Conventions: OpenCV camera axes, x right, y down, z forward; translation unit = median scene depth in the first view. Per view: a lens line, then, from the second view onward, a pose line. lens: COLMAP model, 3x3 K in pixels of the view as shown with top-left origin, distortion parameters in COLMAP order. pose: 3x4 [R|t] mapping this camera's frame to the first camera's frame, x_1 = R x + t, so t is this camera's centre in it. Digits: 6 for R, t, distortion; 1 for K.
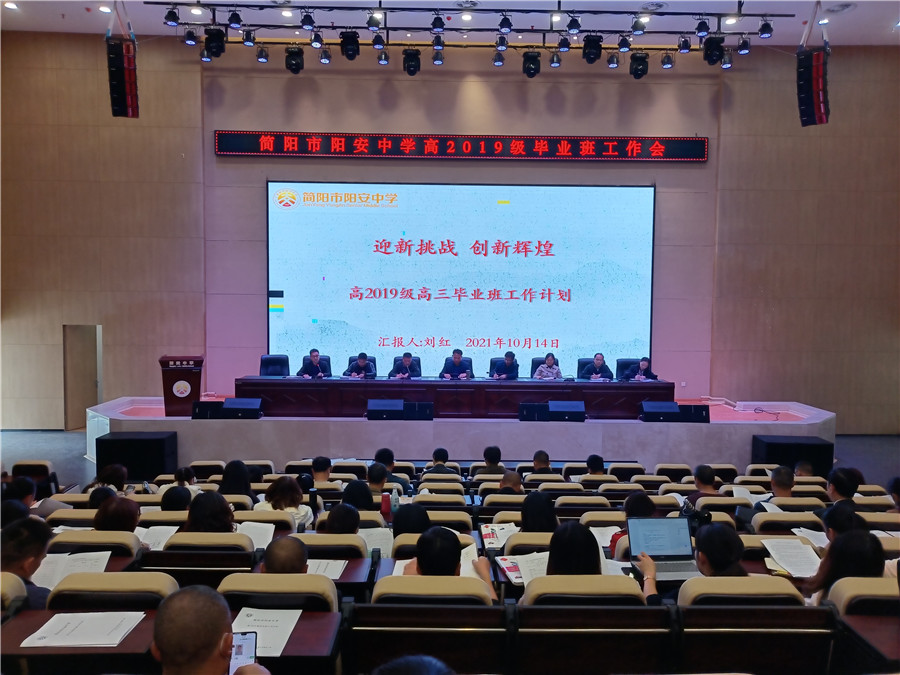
lens RADIAL K [[664.7, 0, 450.0], [0, 664.7, 337.5], [0, 0, 1]] dist [0.022335, -0.009611]
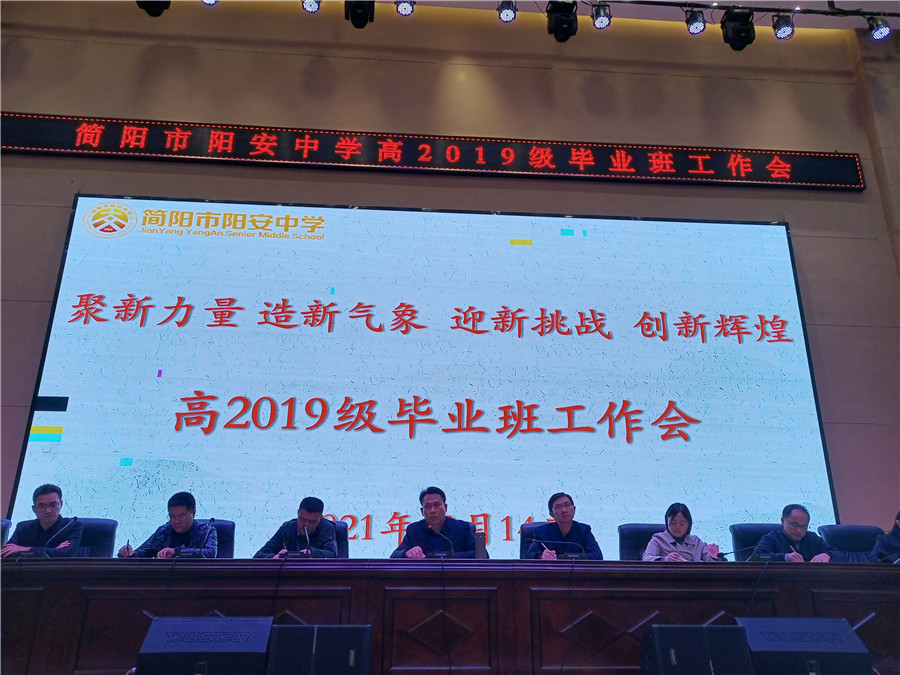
lens RADIAL K [[664.7, 0, 450.0], [0, 664.7, 337.5], [0, 0, 1]] dist [0.022335, -0.009611]
pose [[0.998272, 0.014929, 0.056833, -0.007433], [0.007082, 0.929572, -0.368572, 0.072510], [-0.058333, 0.368338, 0.927860, 0.561573]]
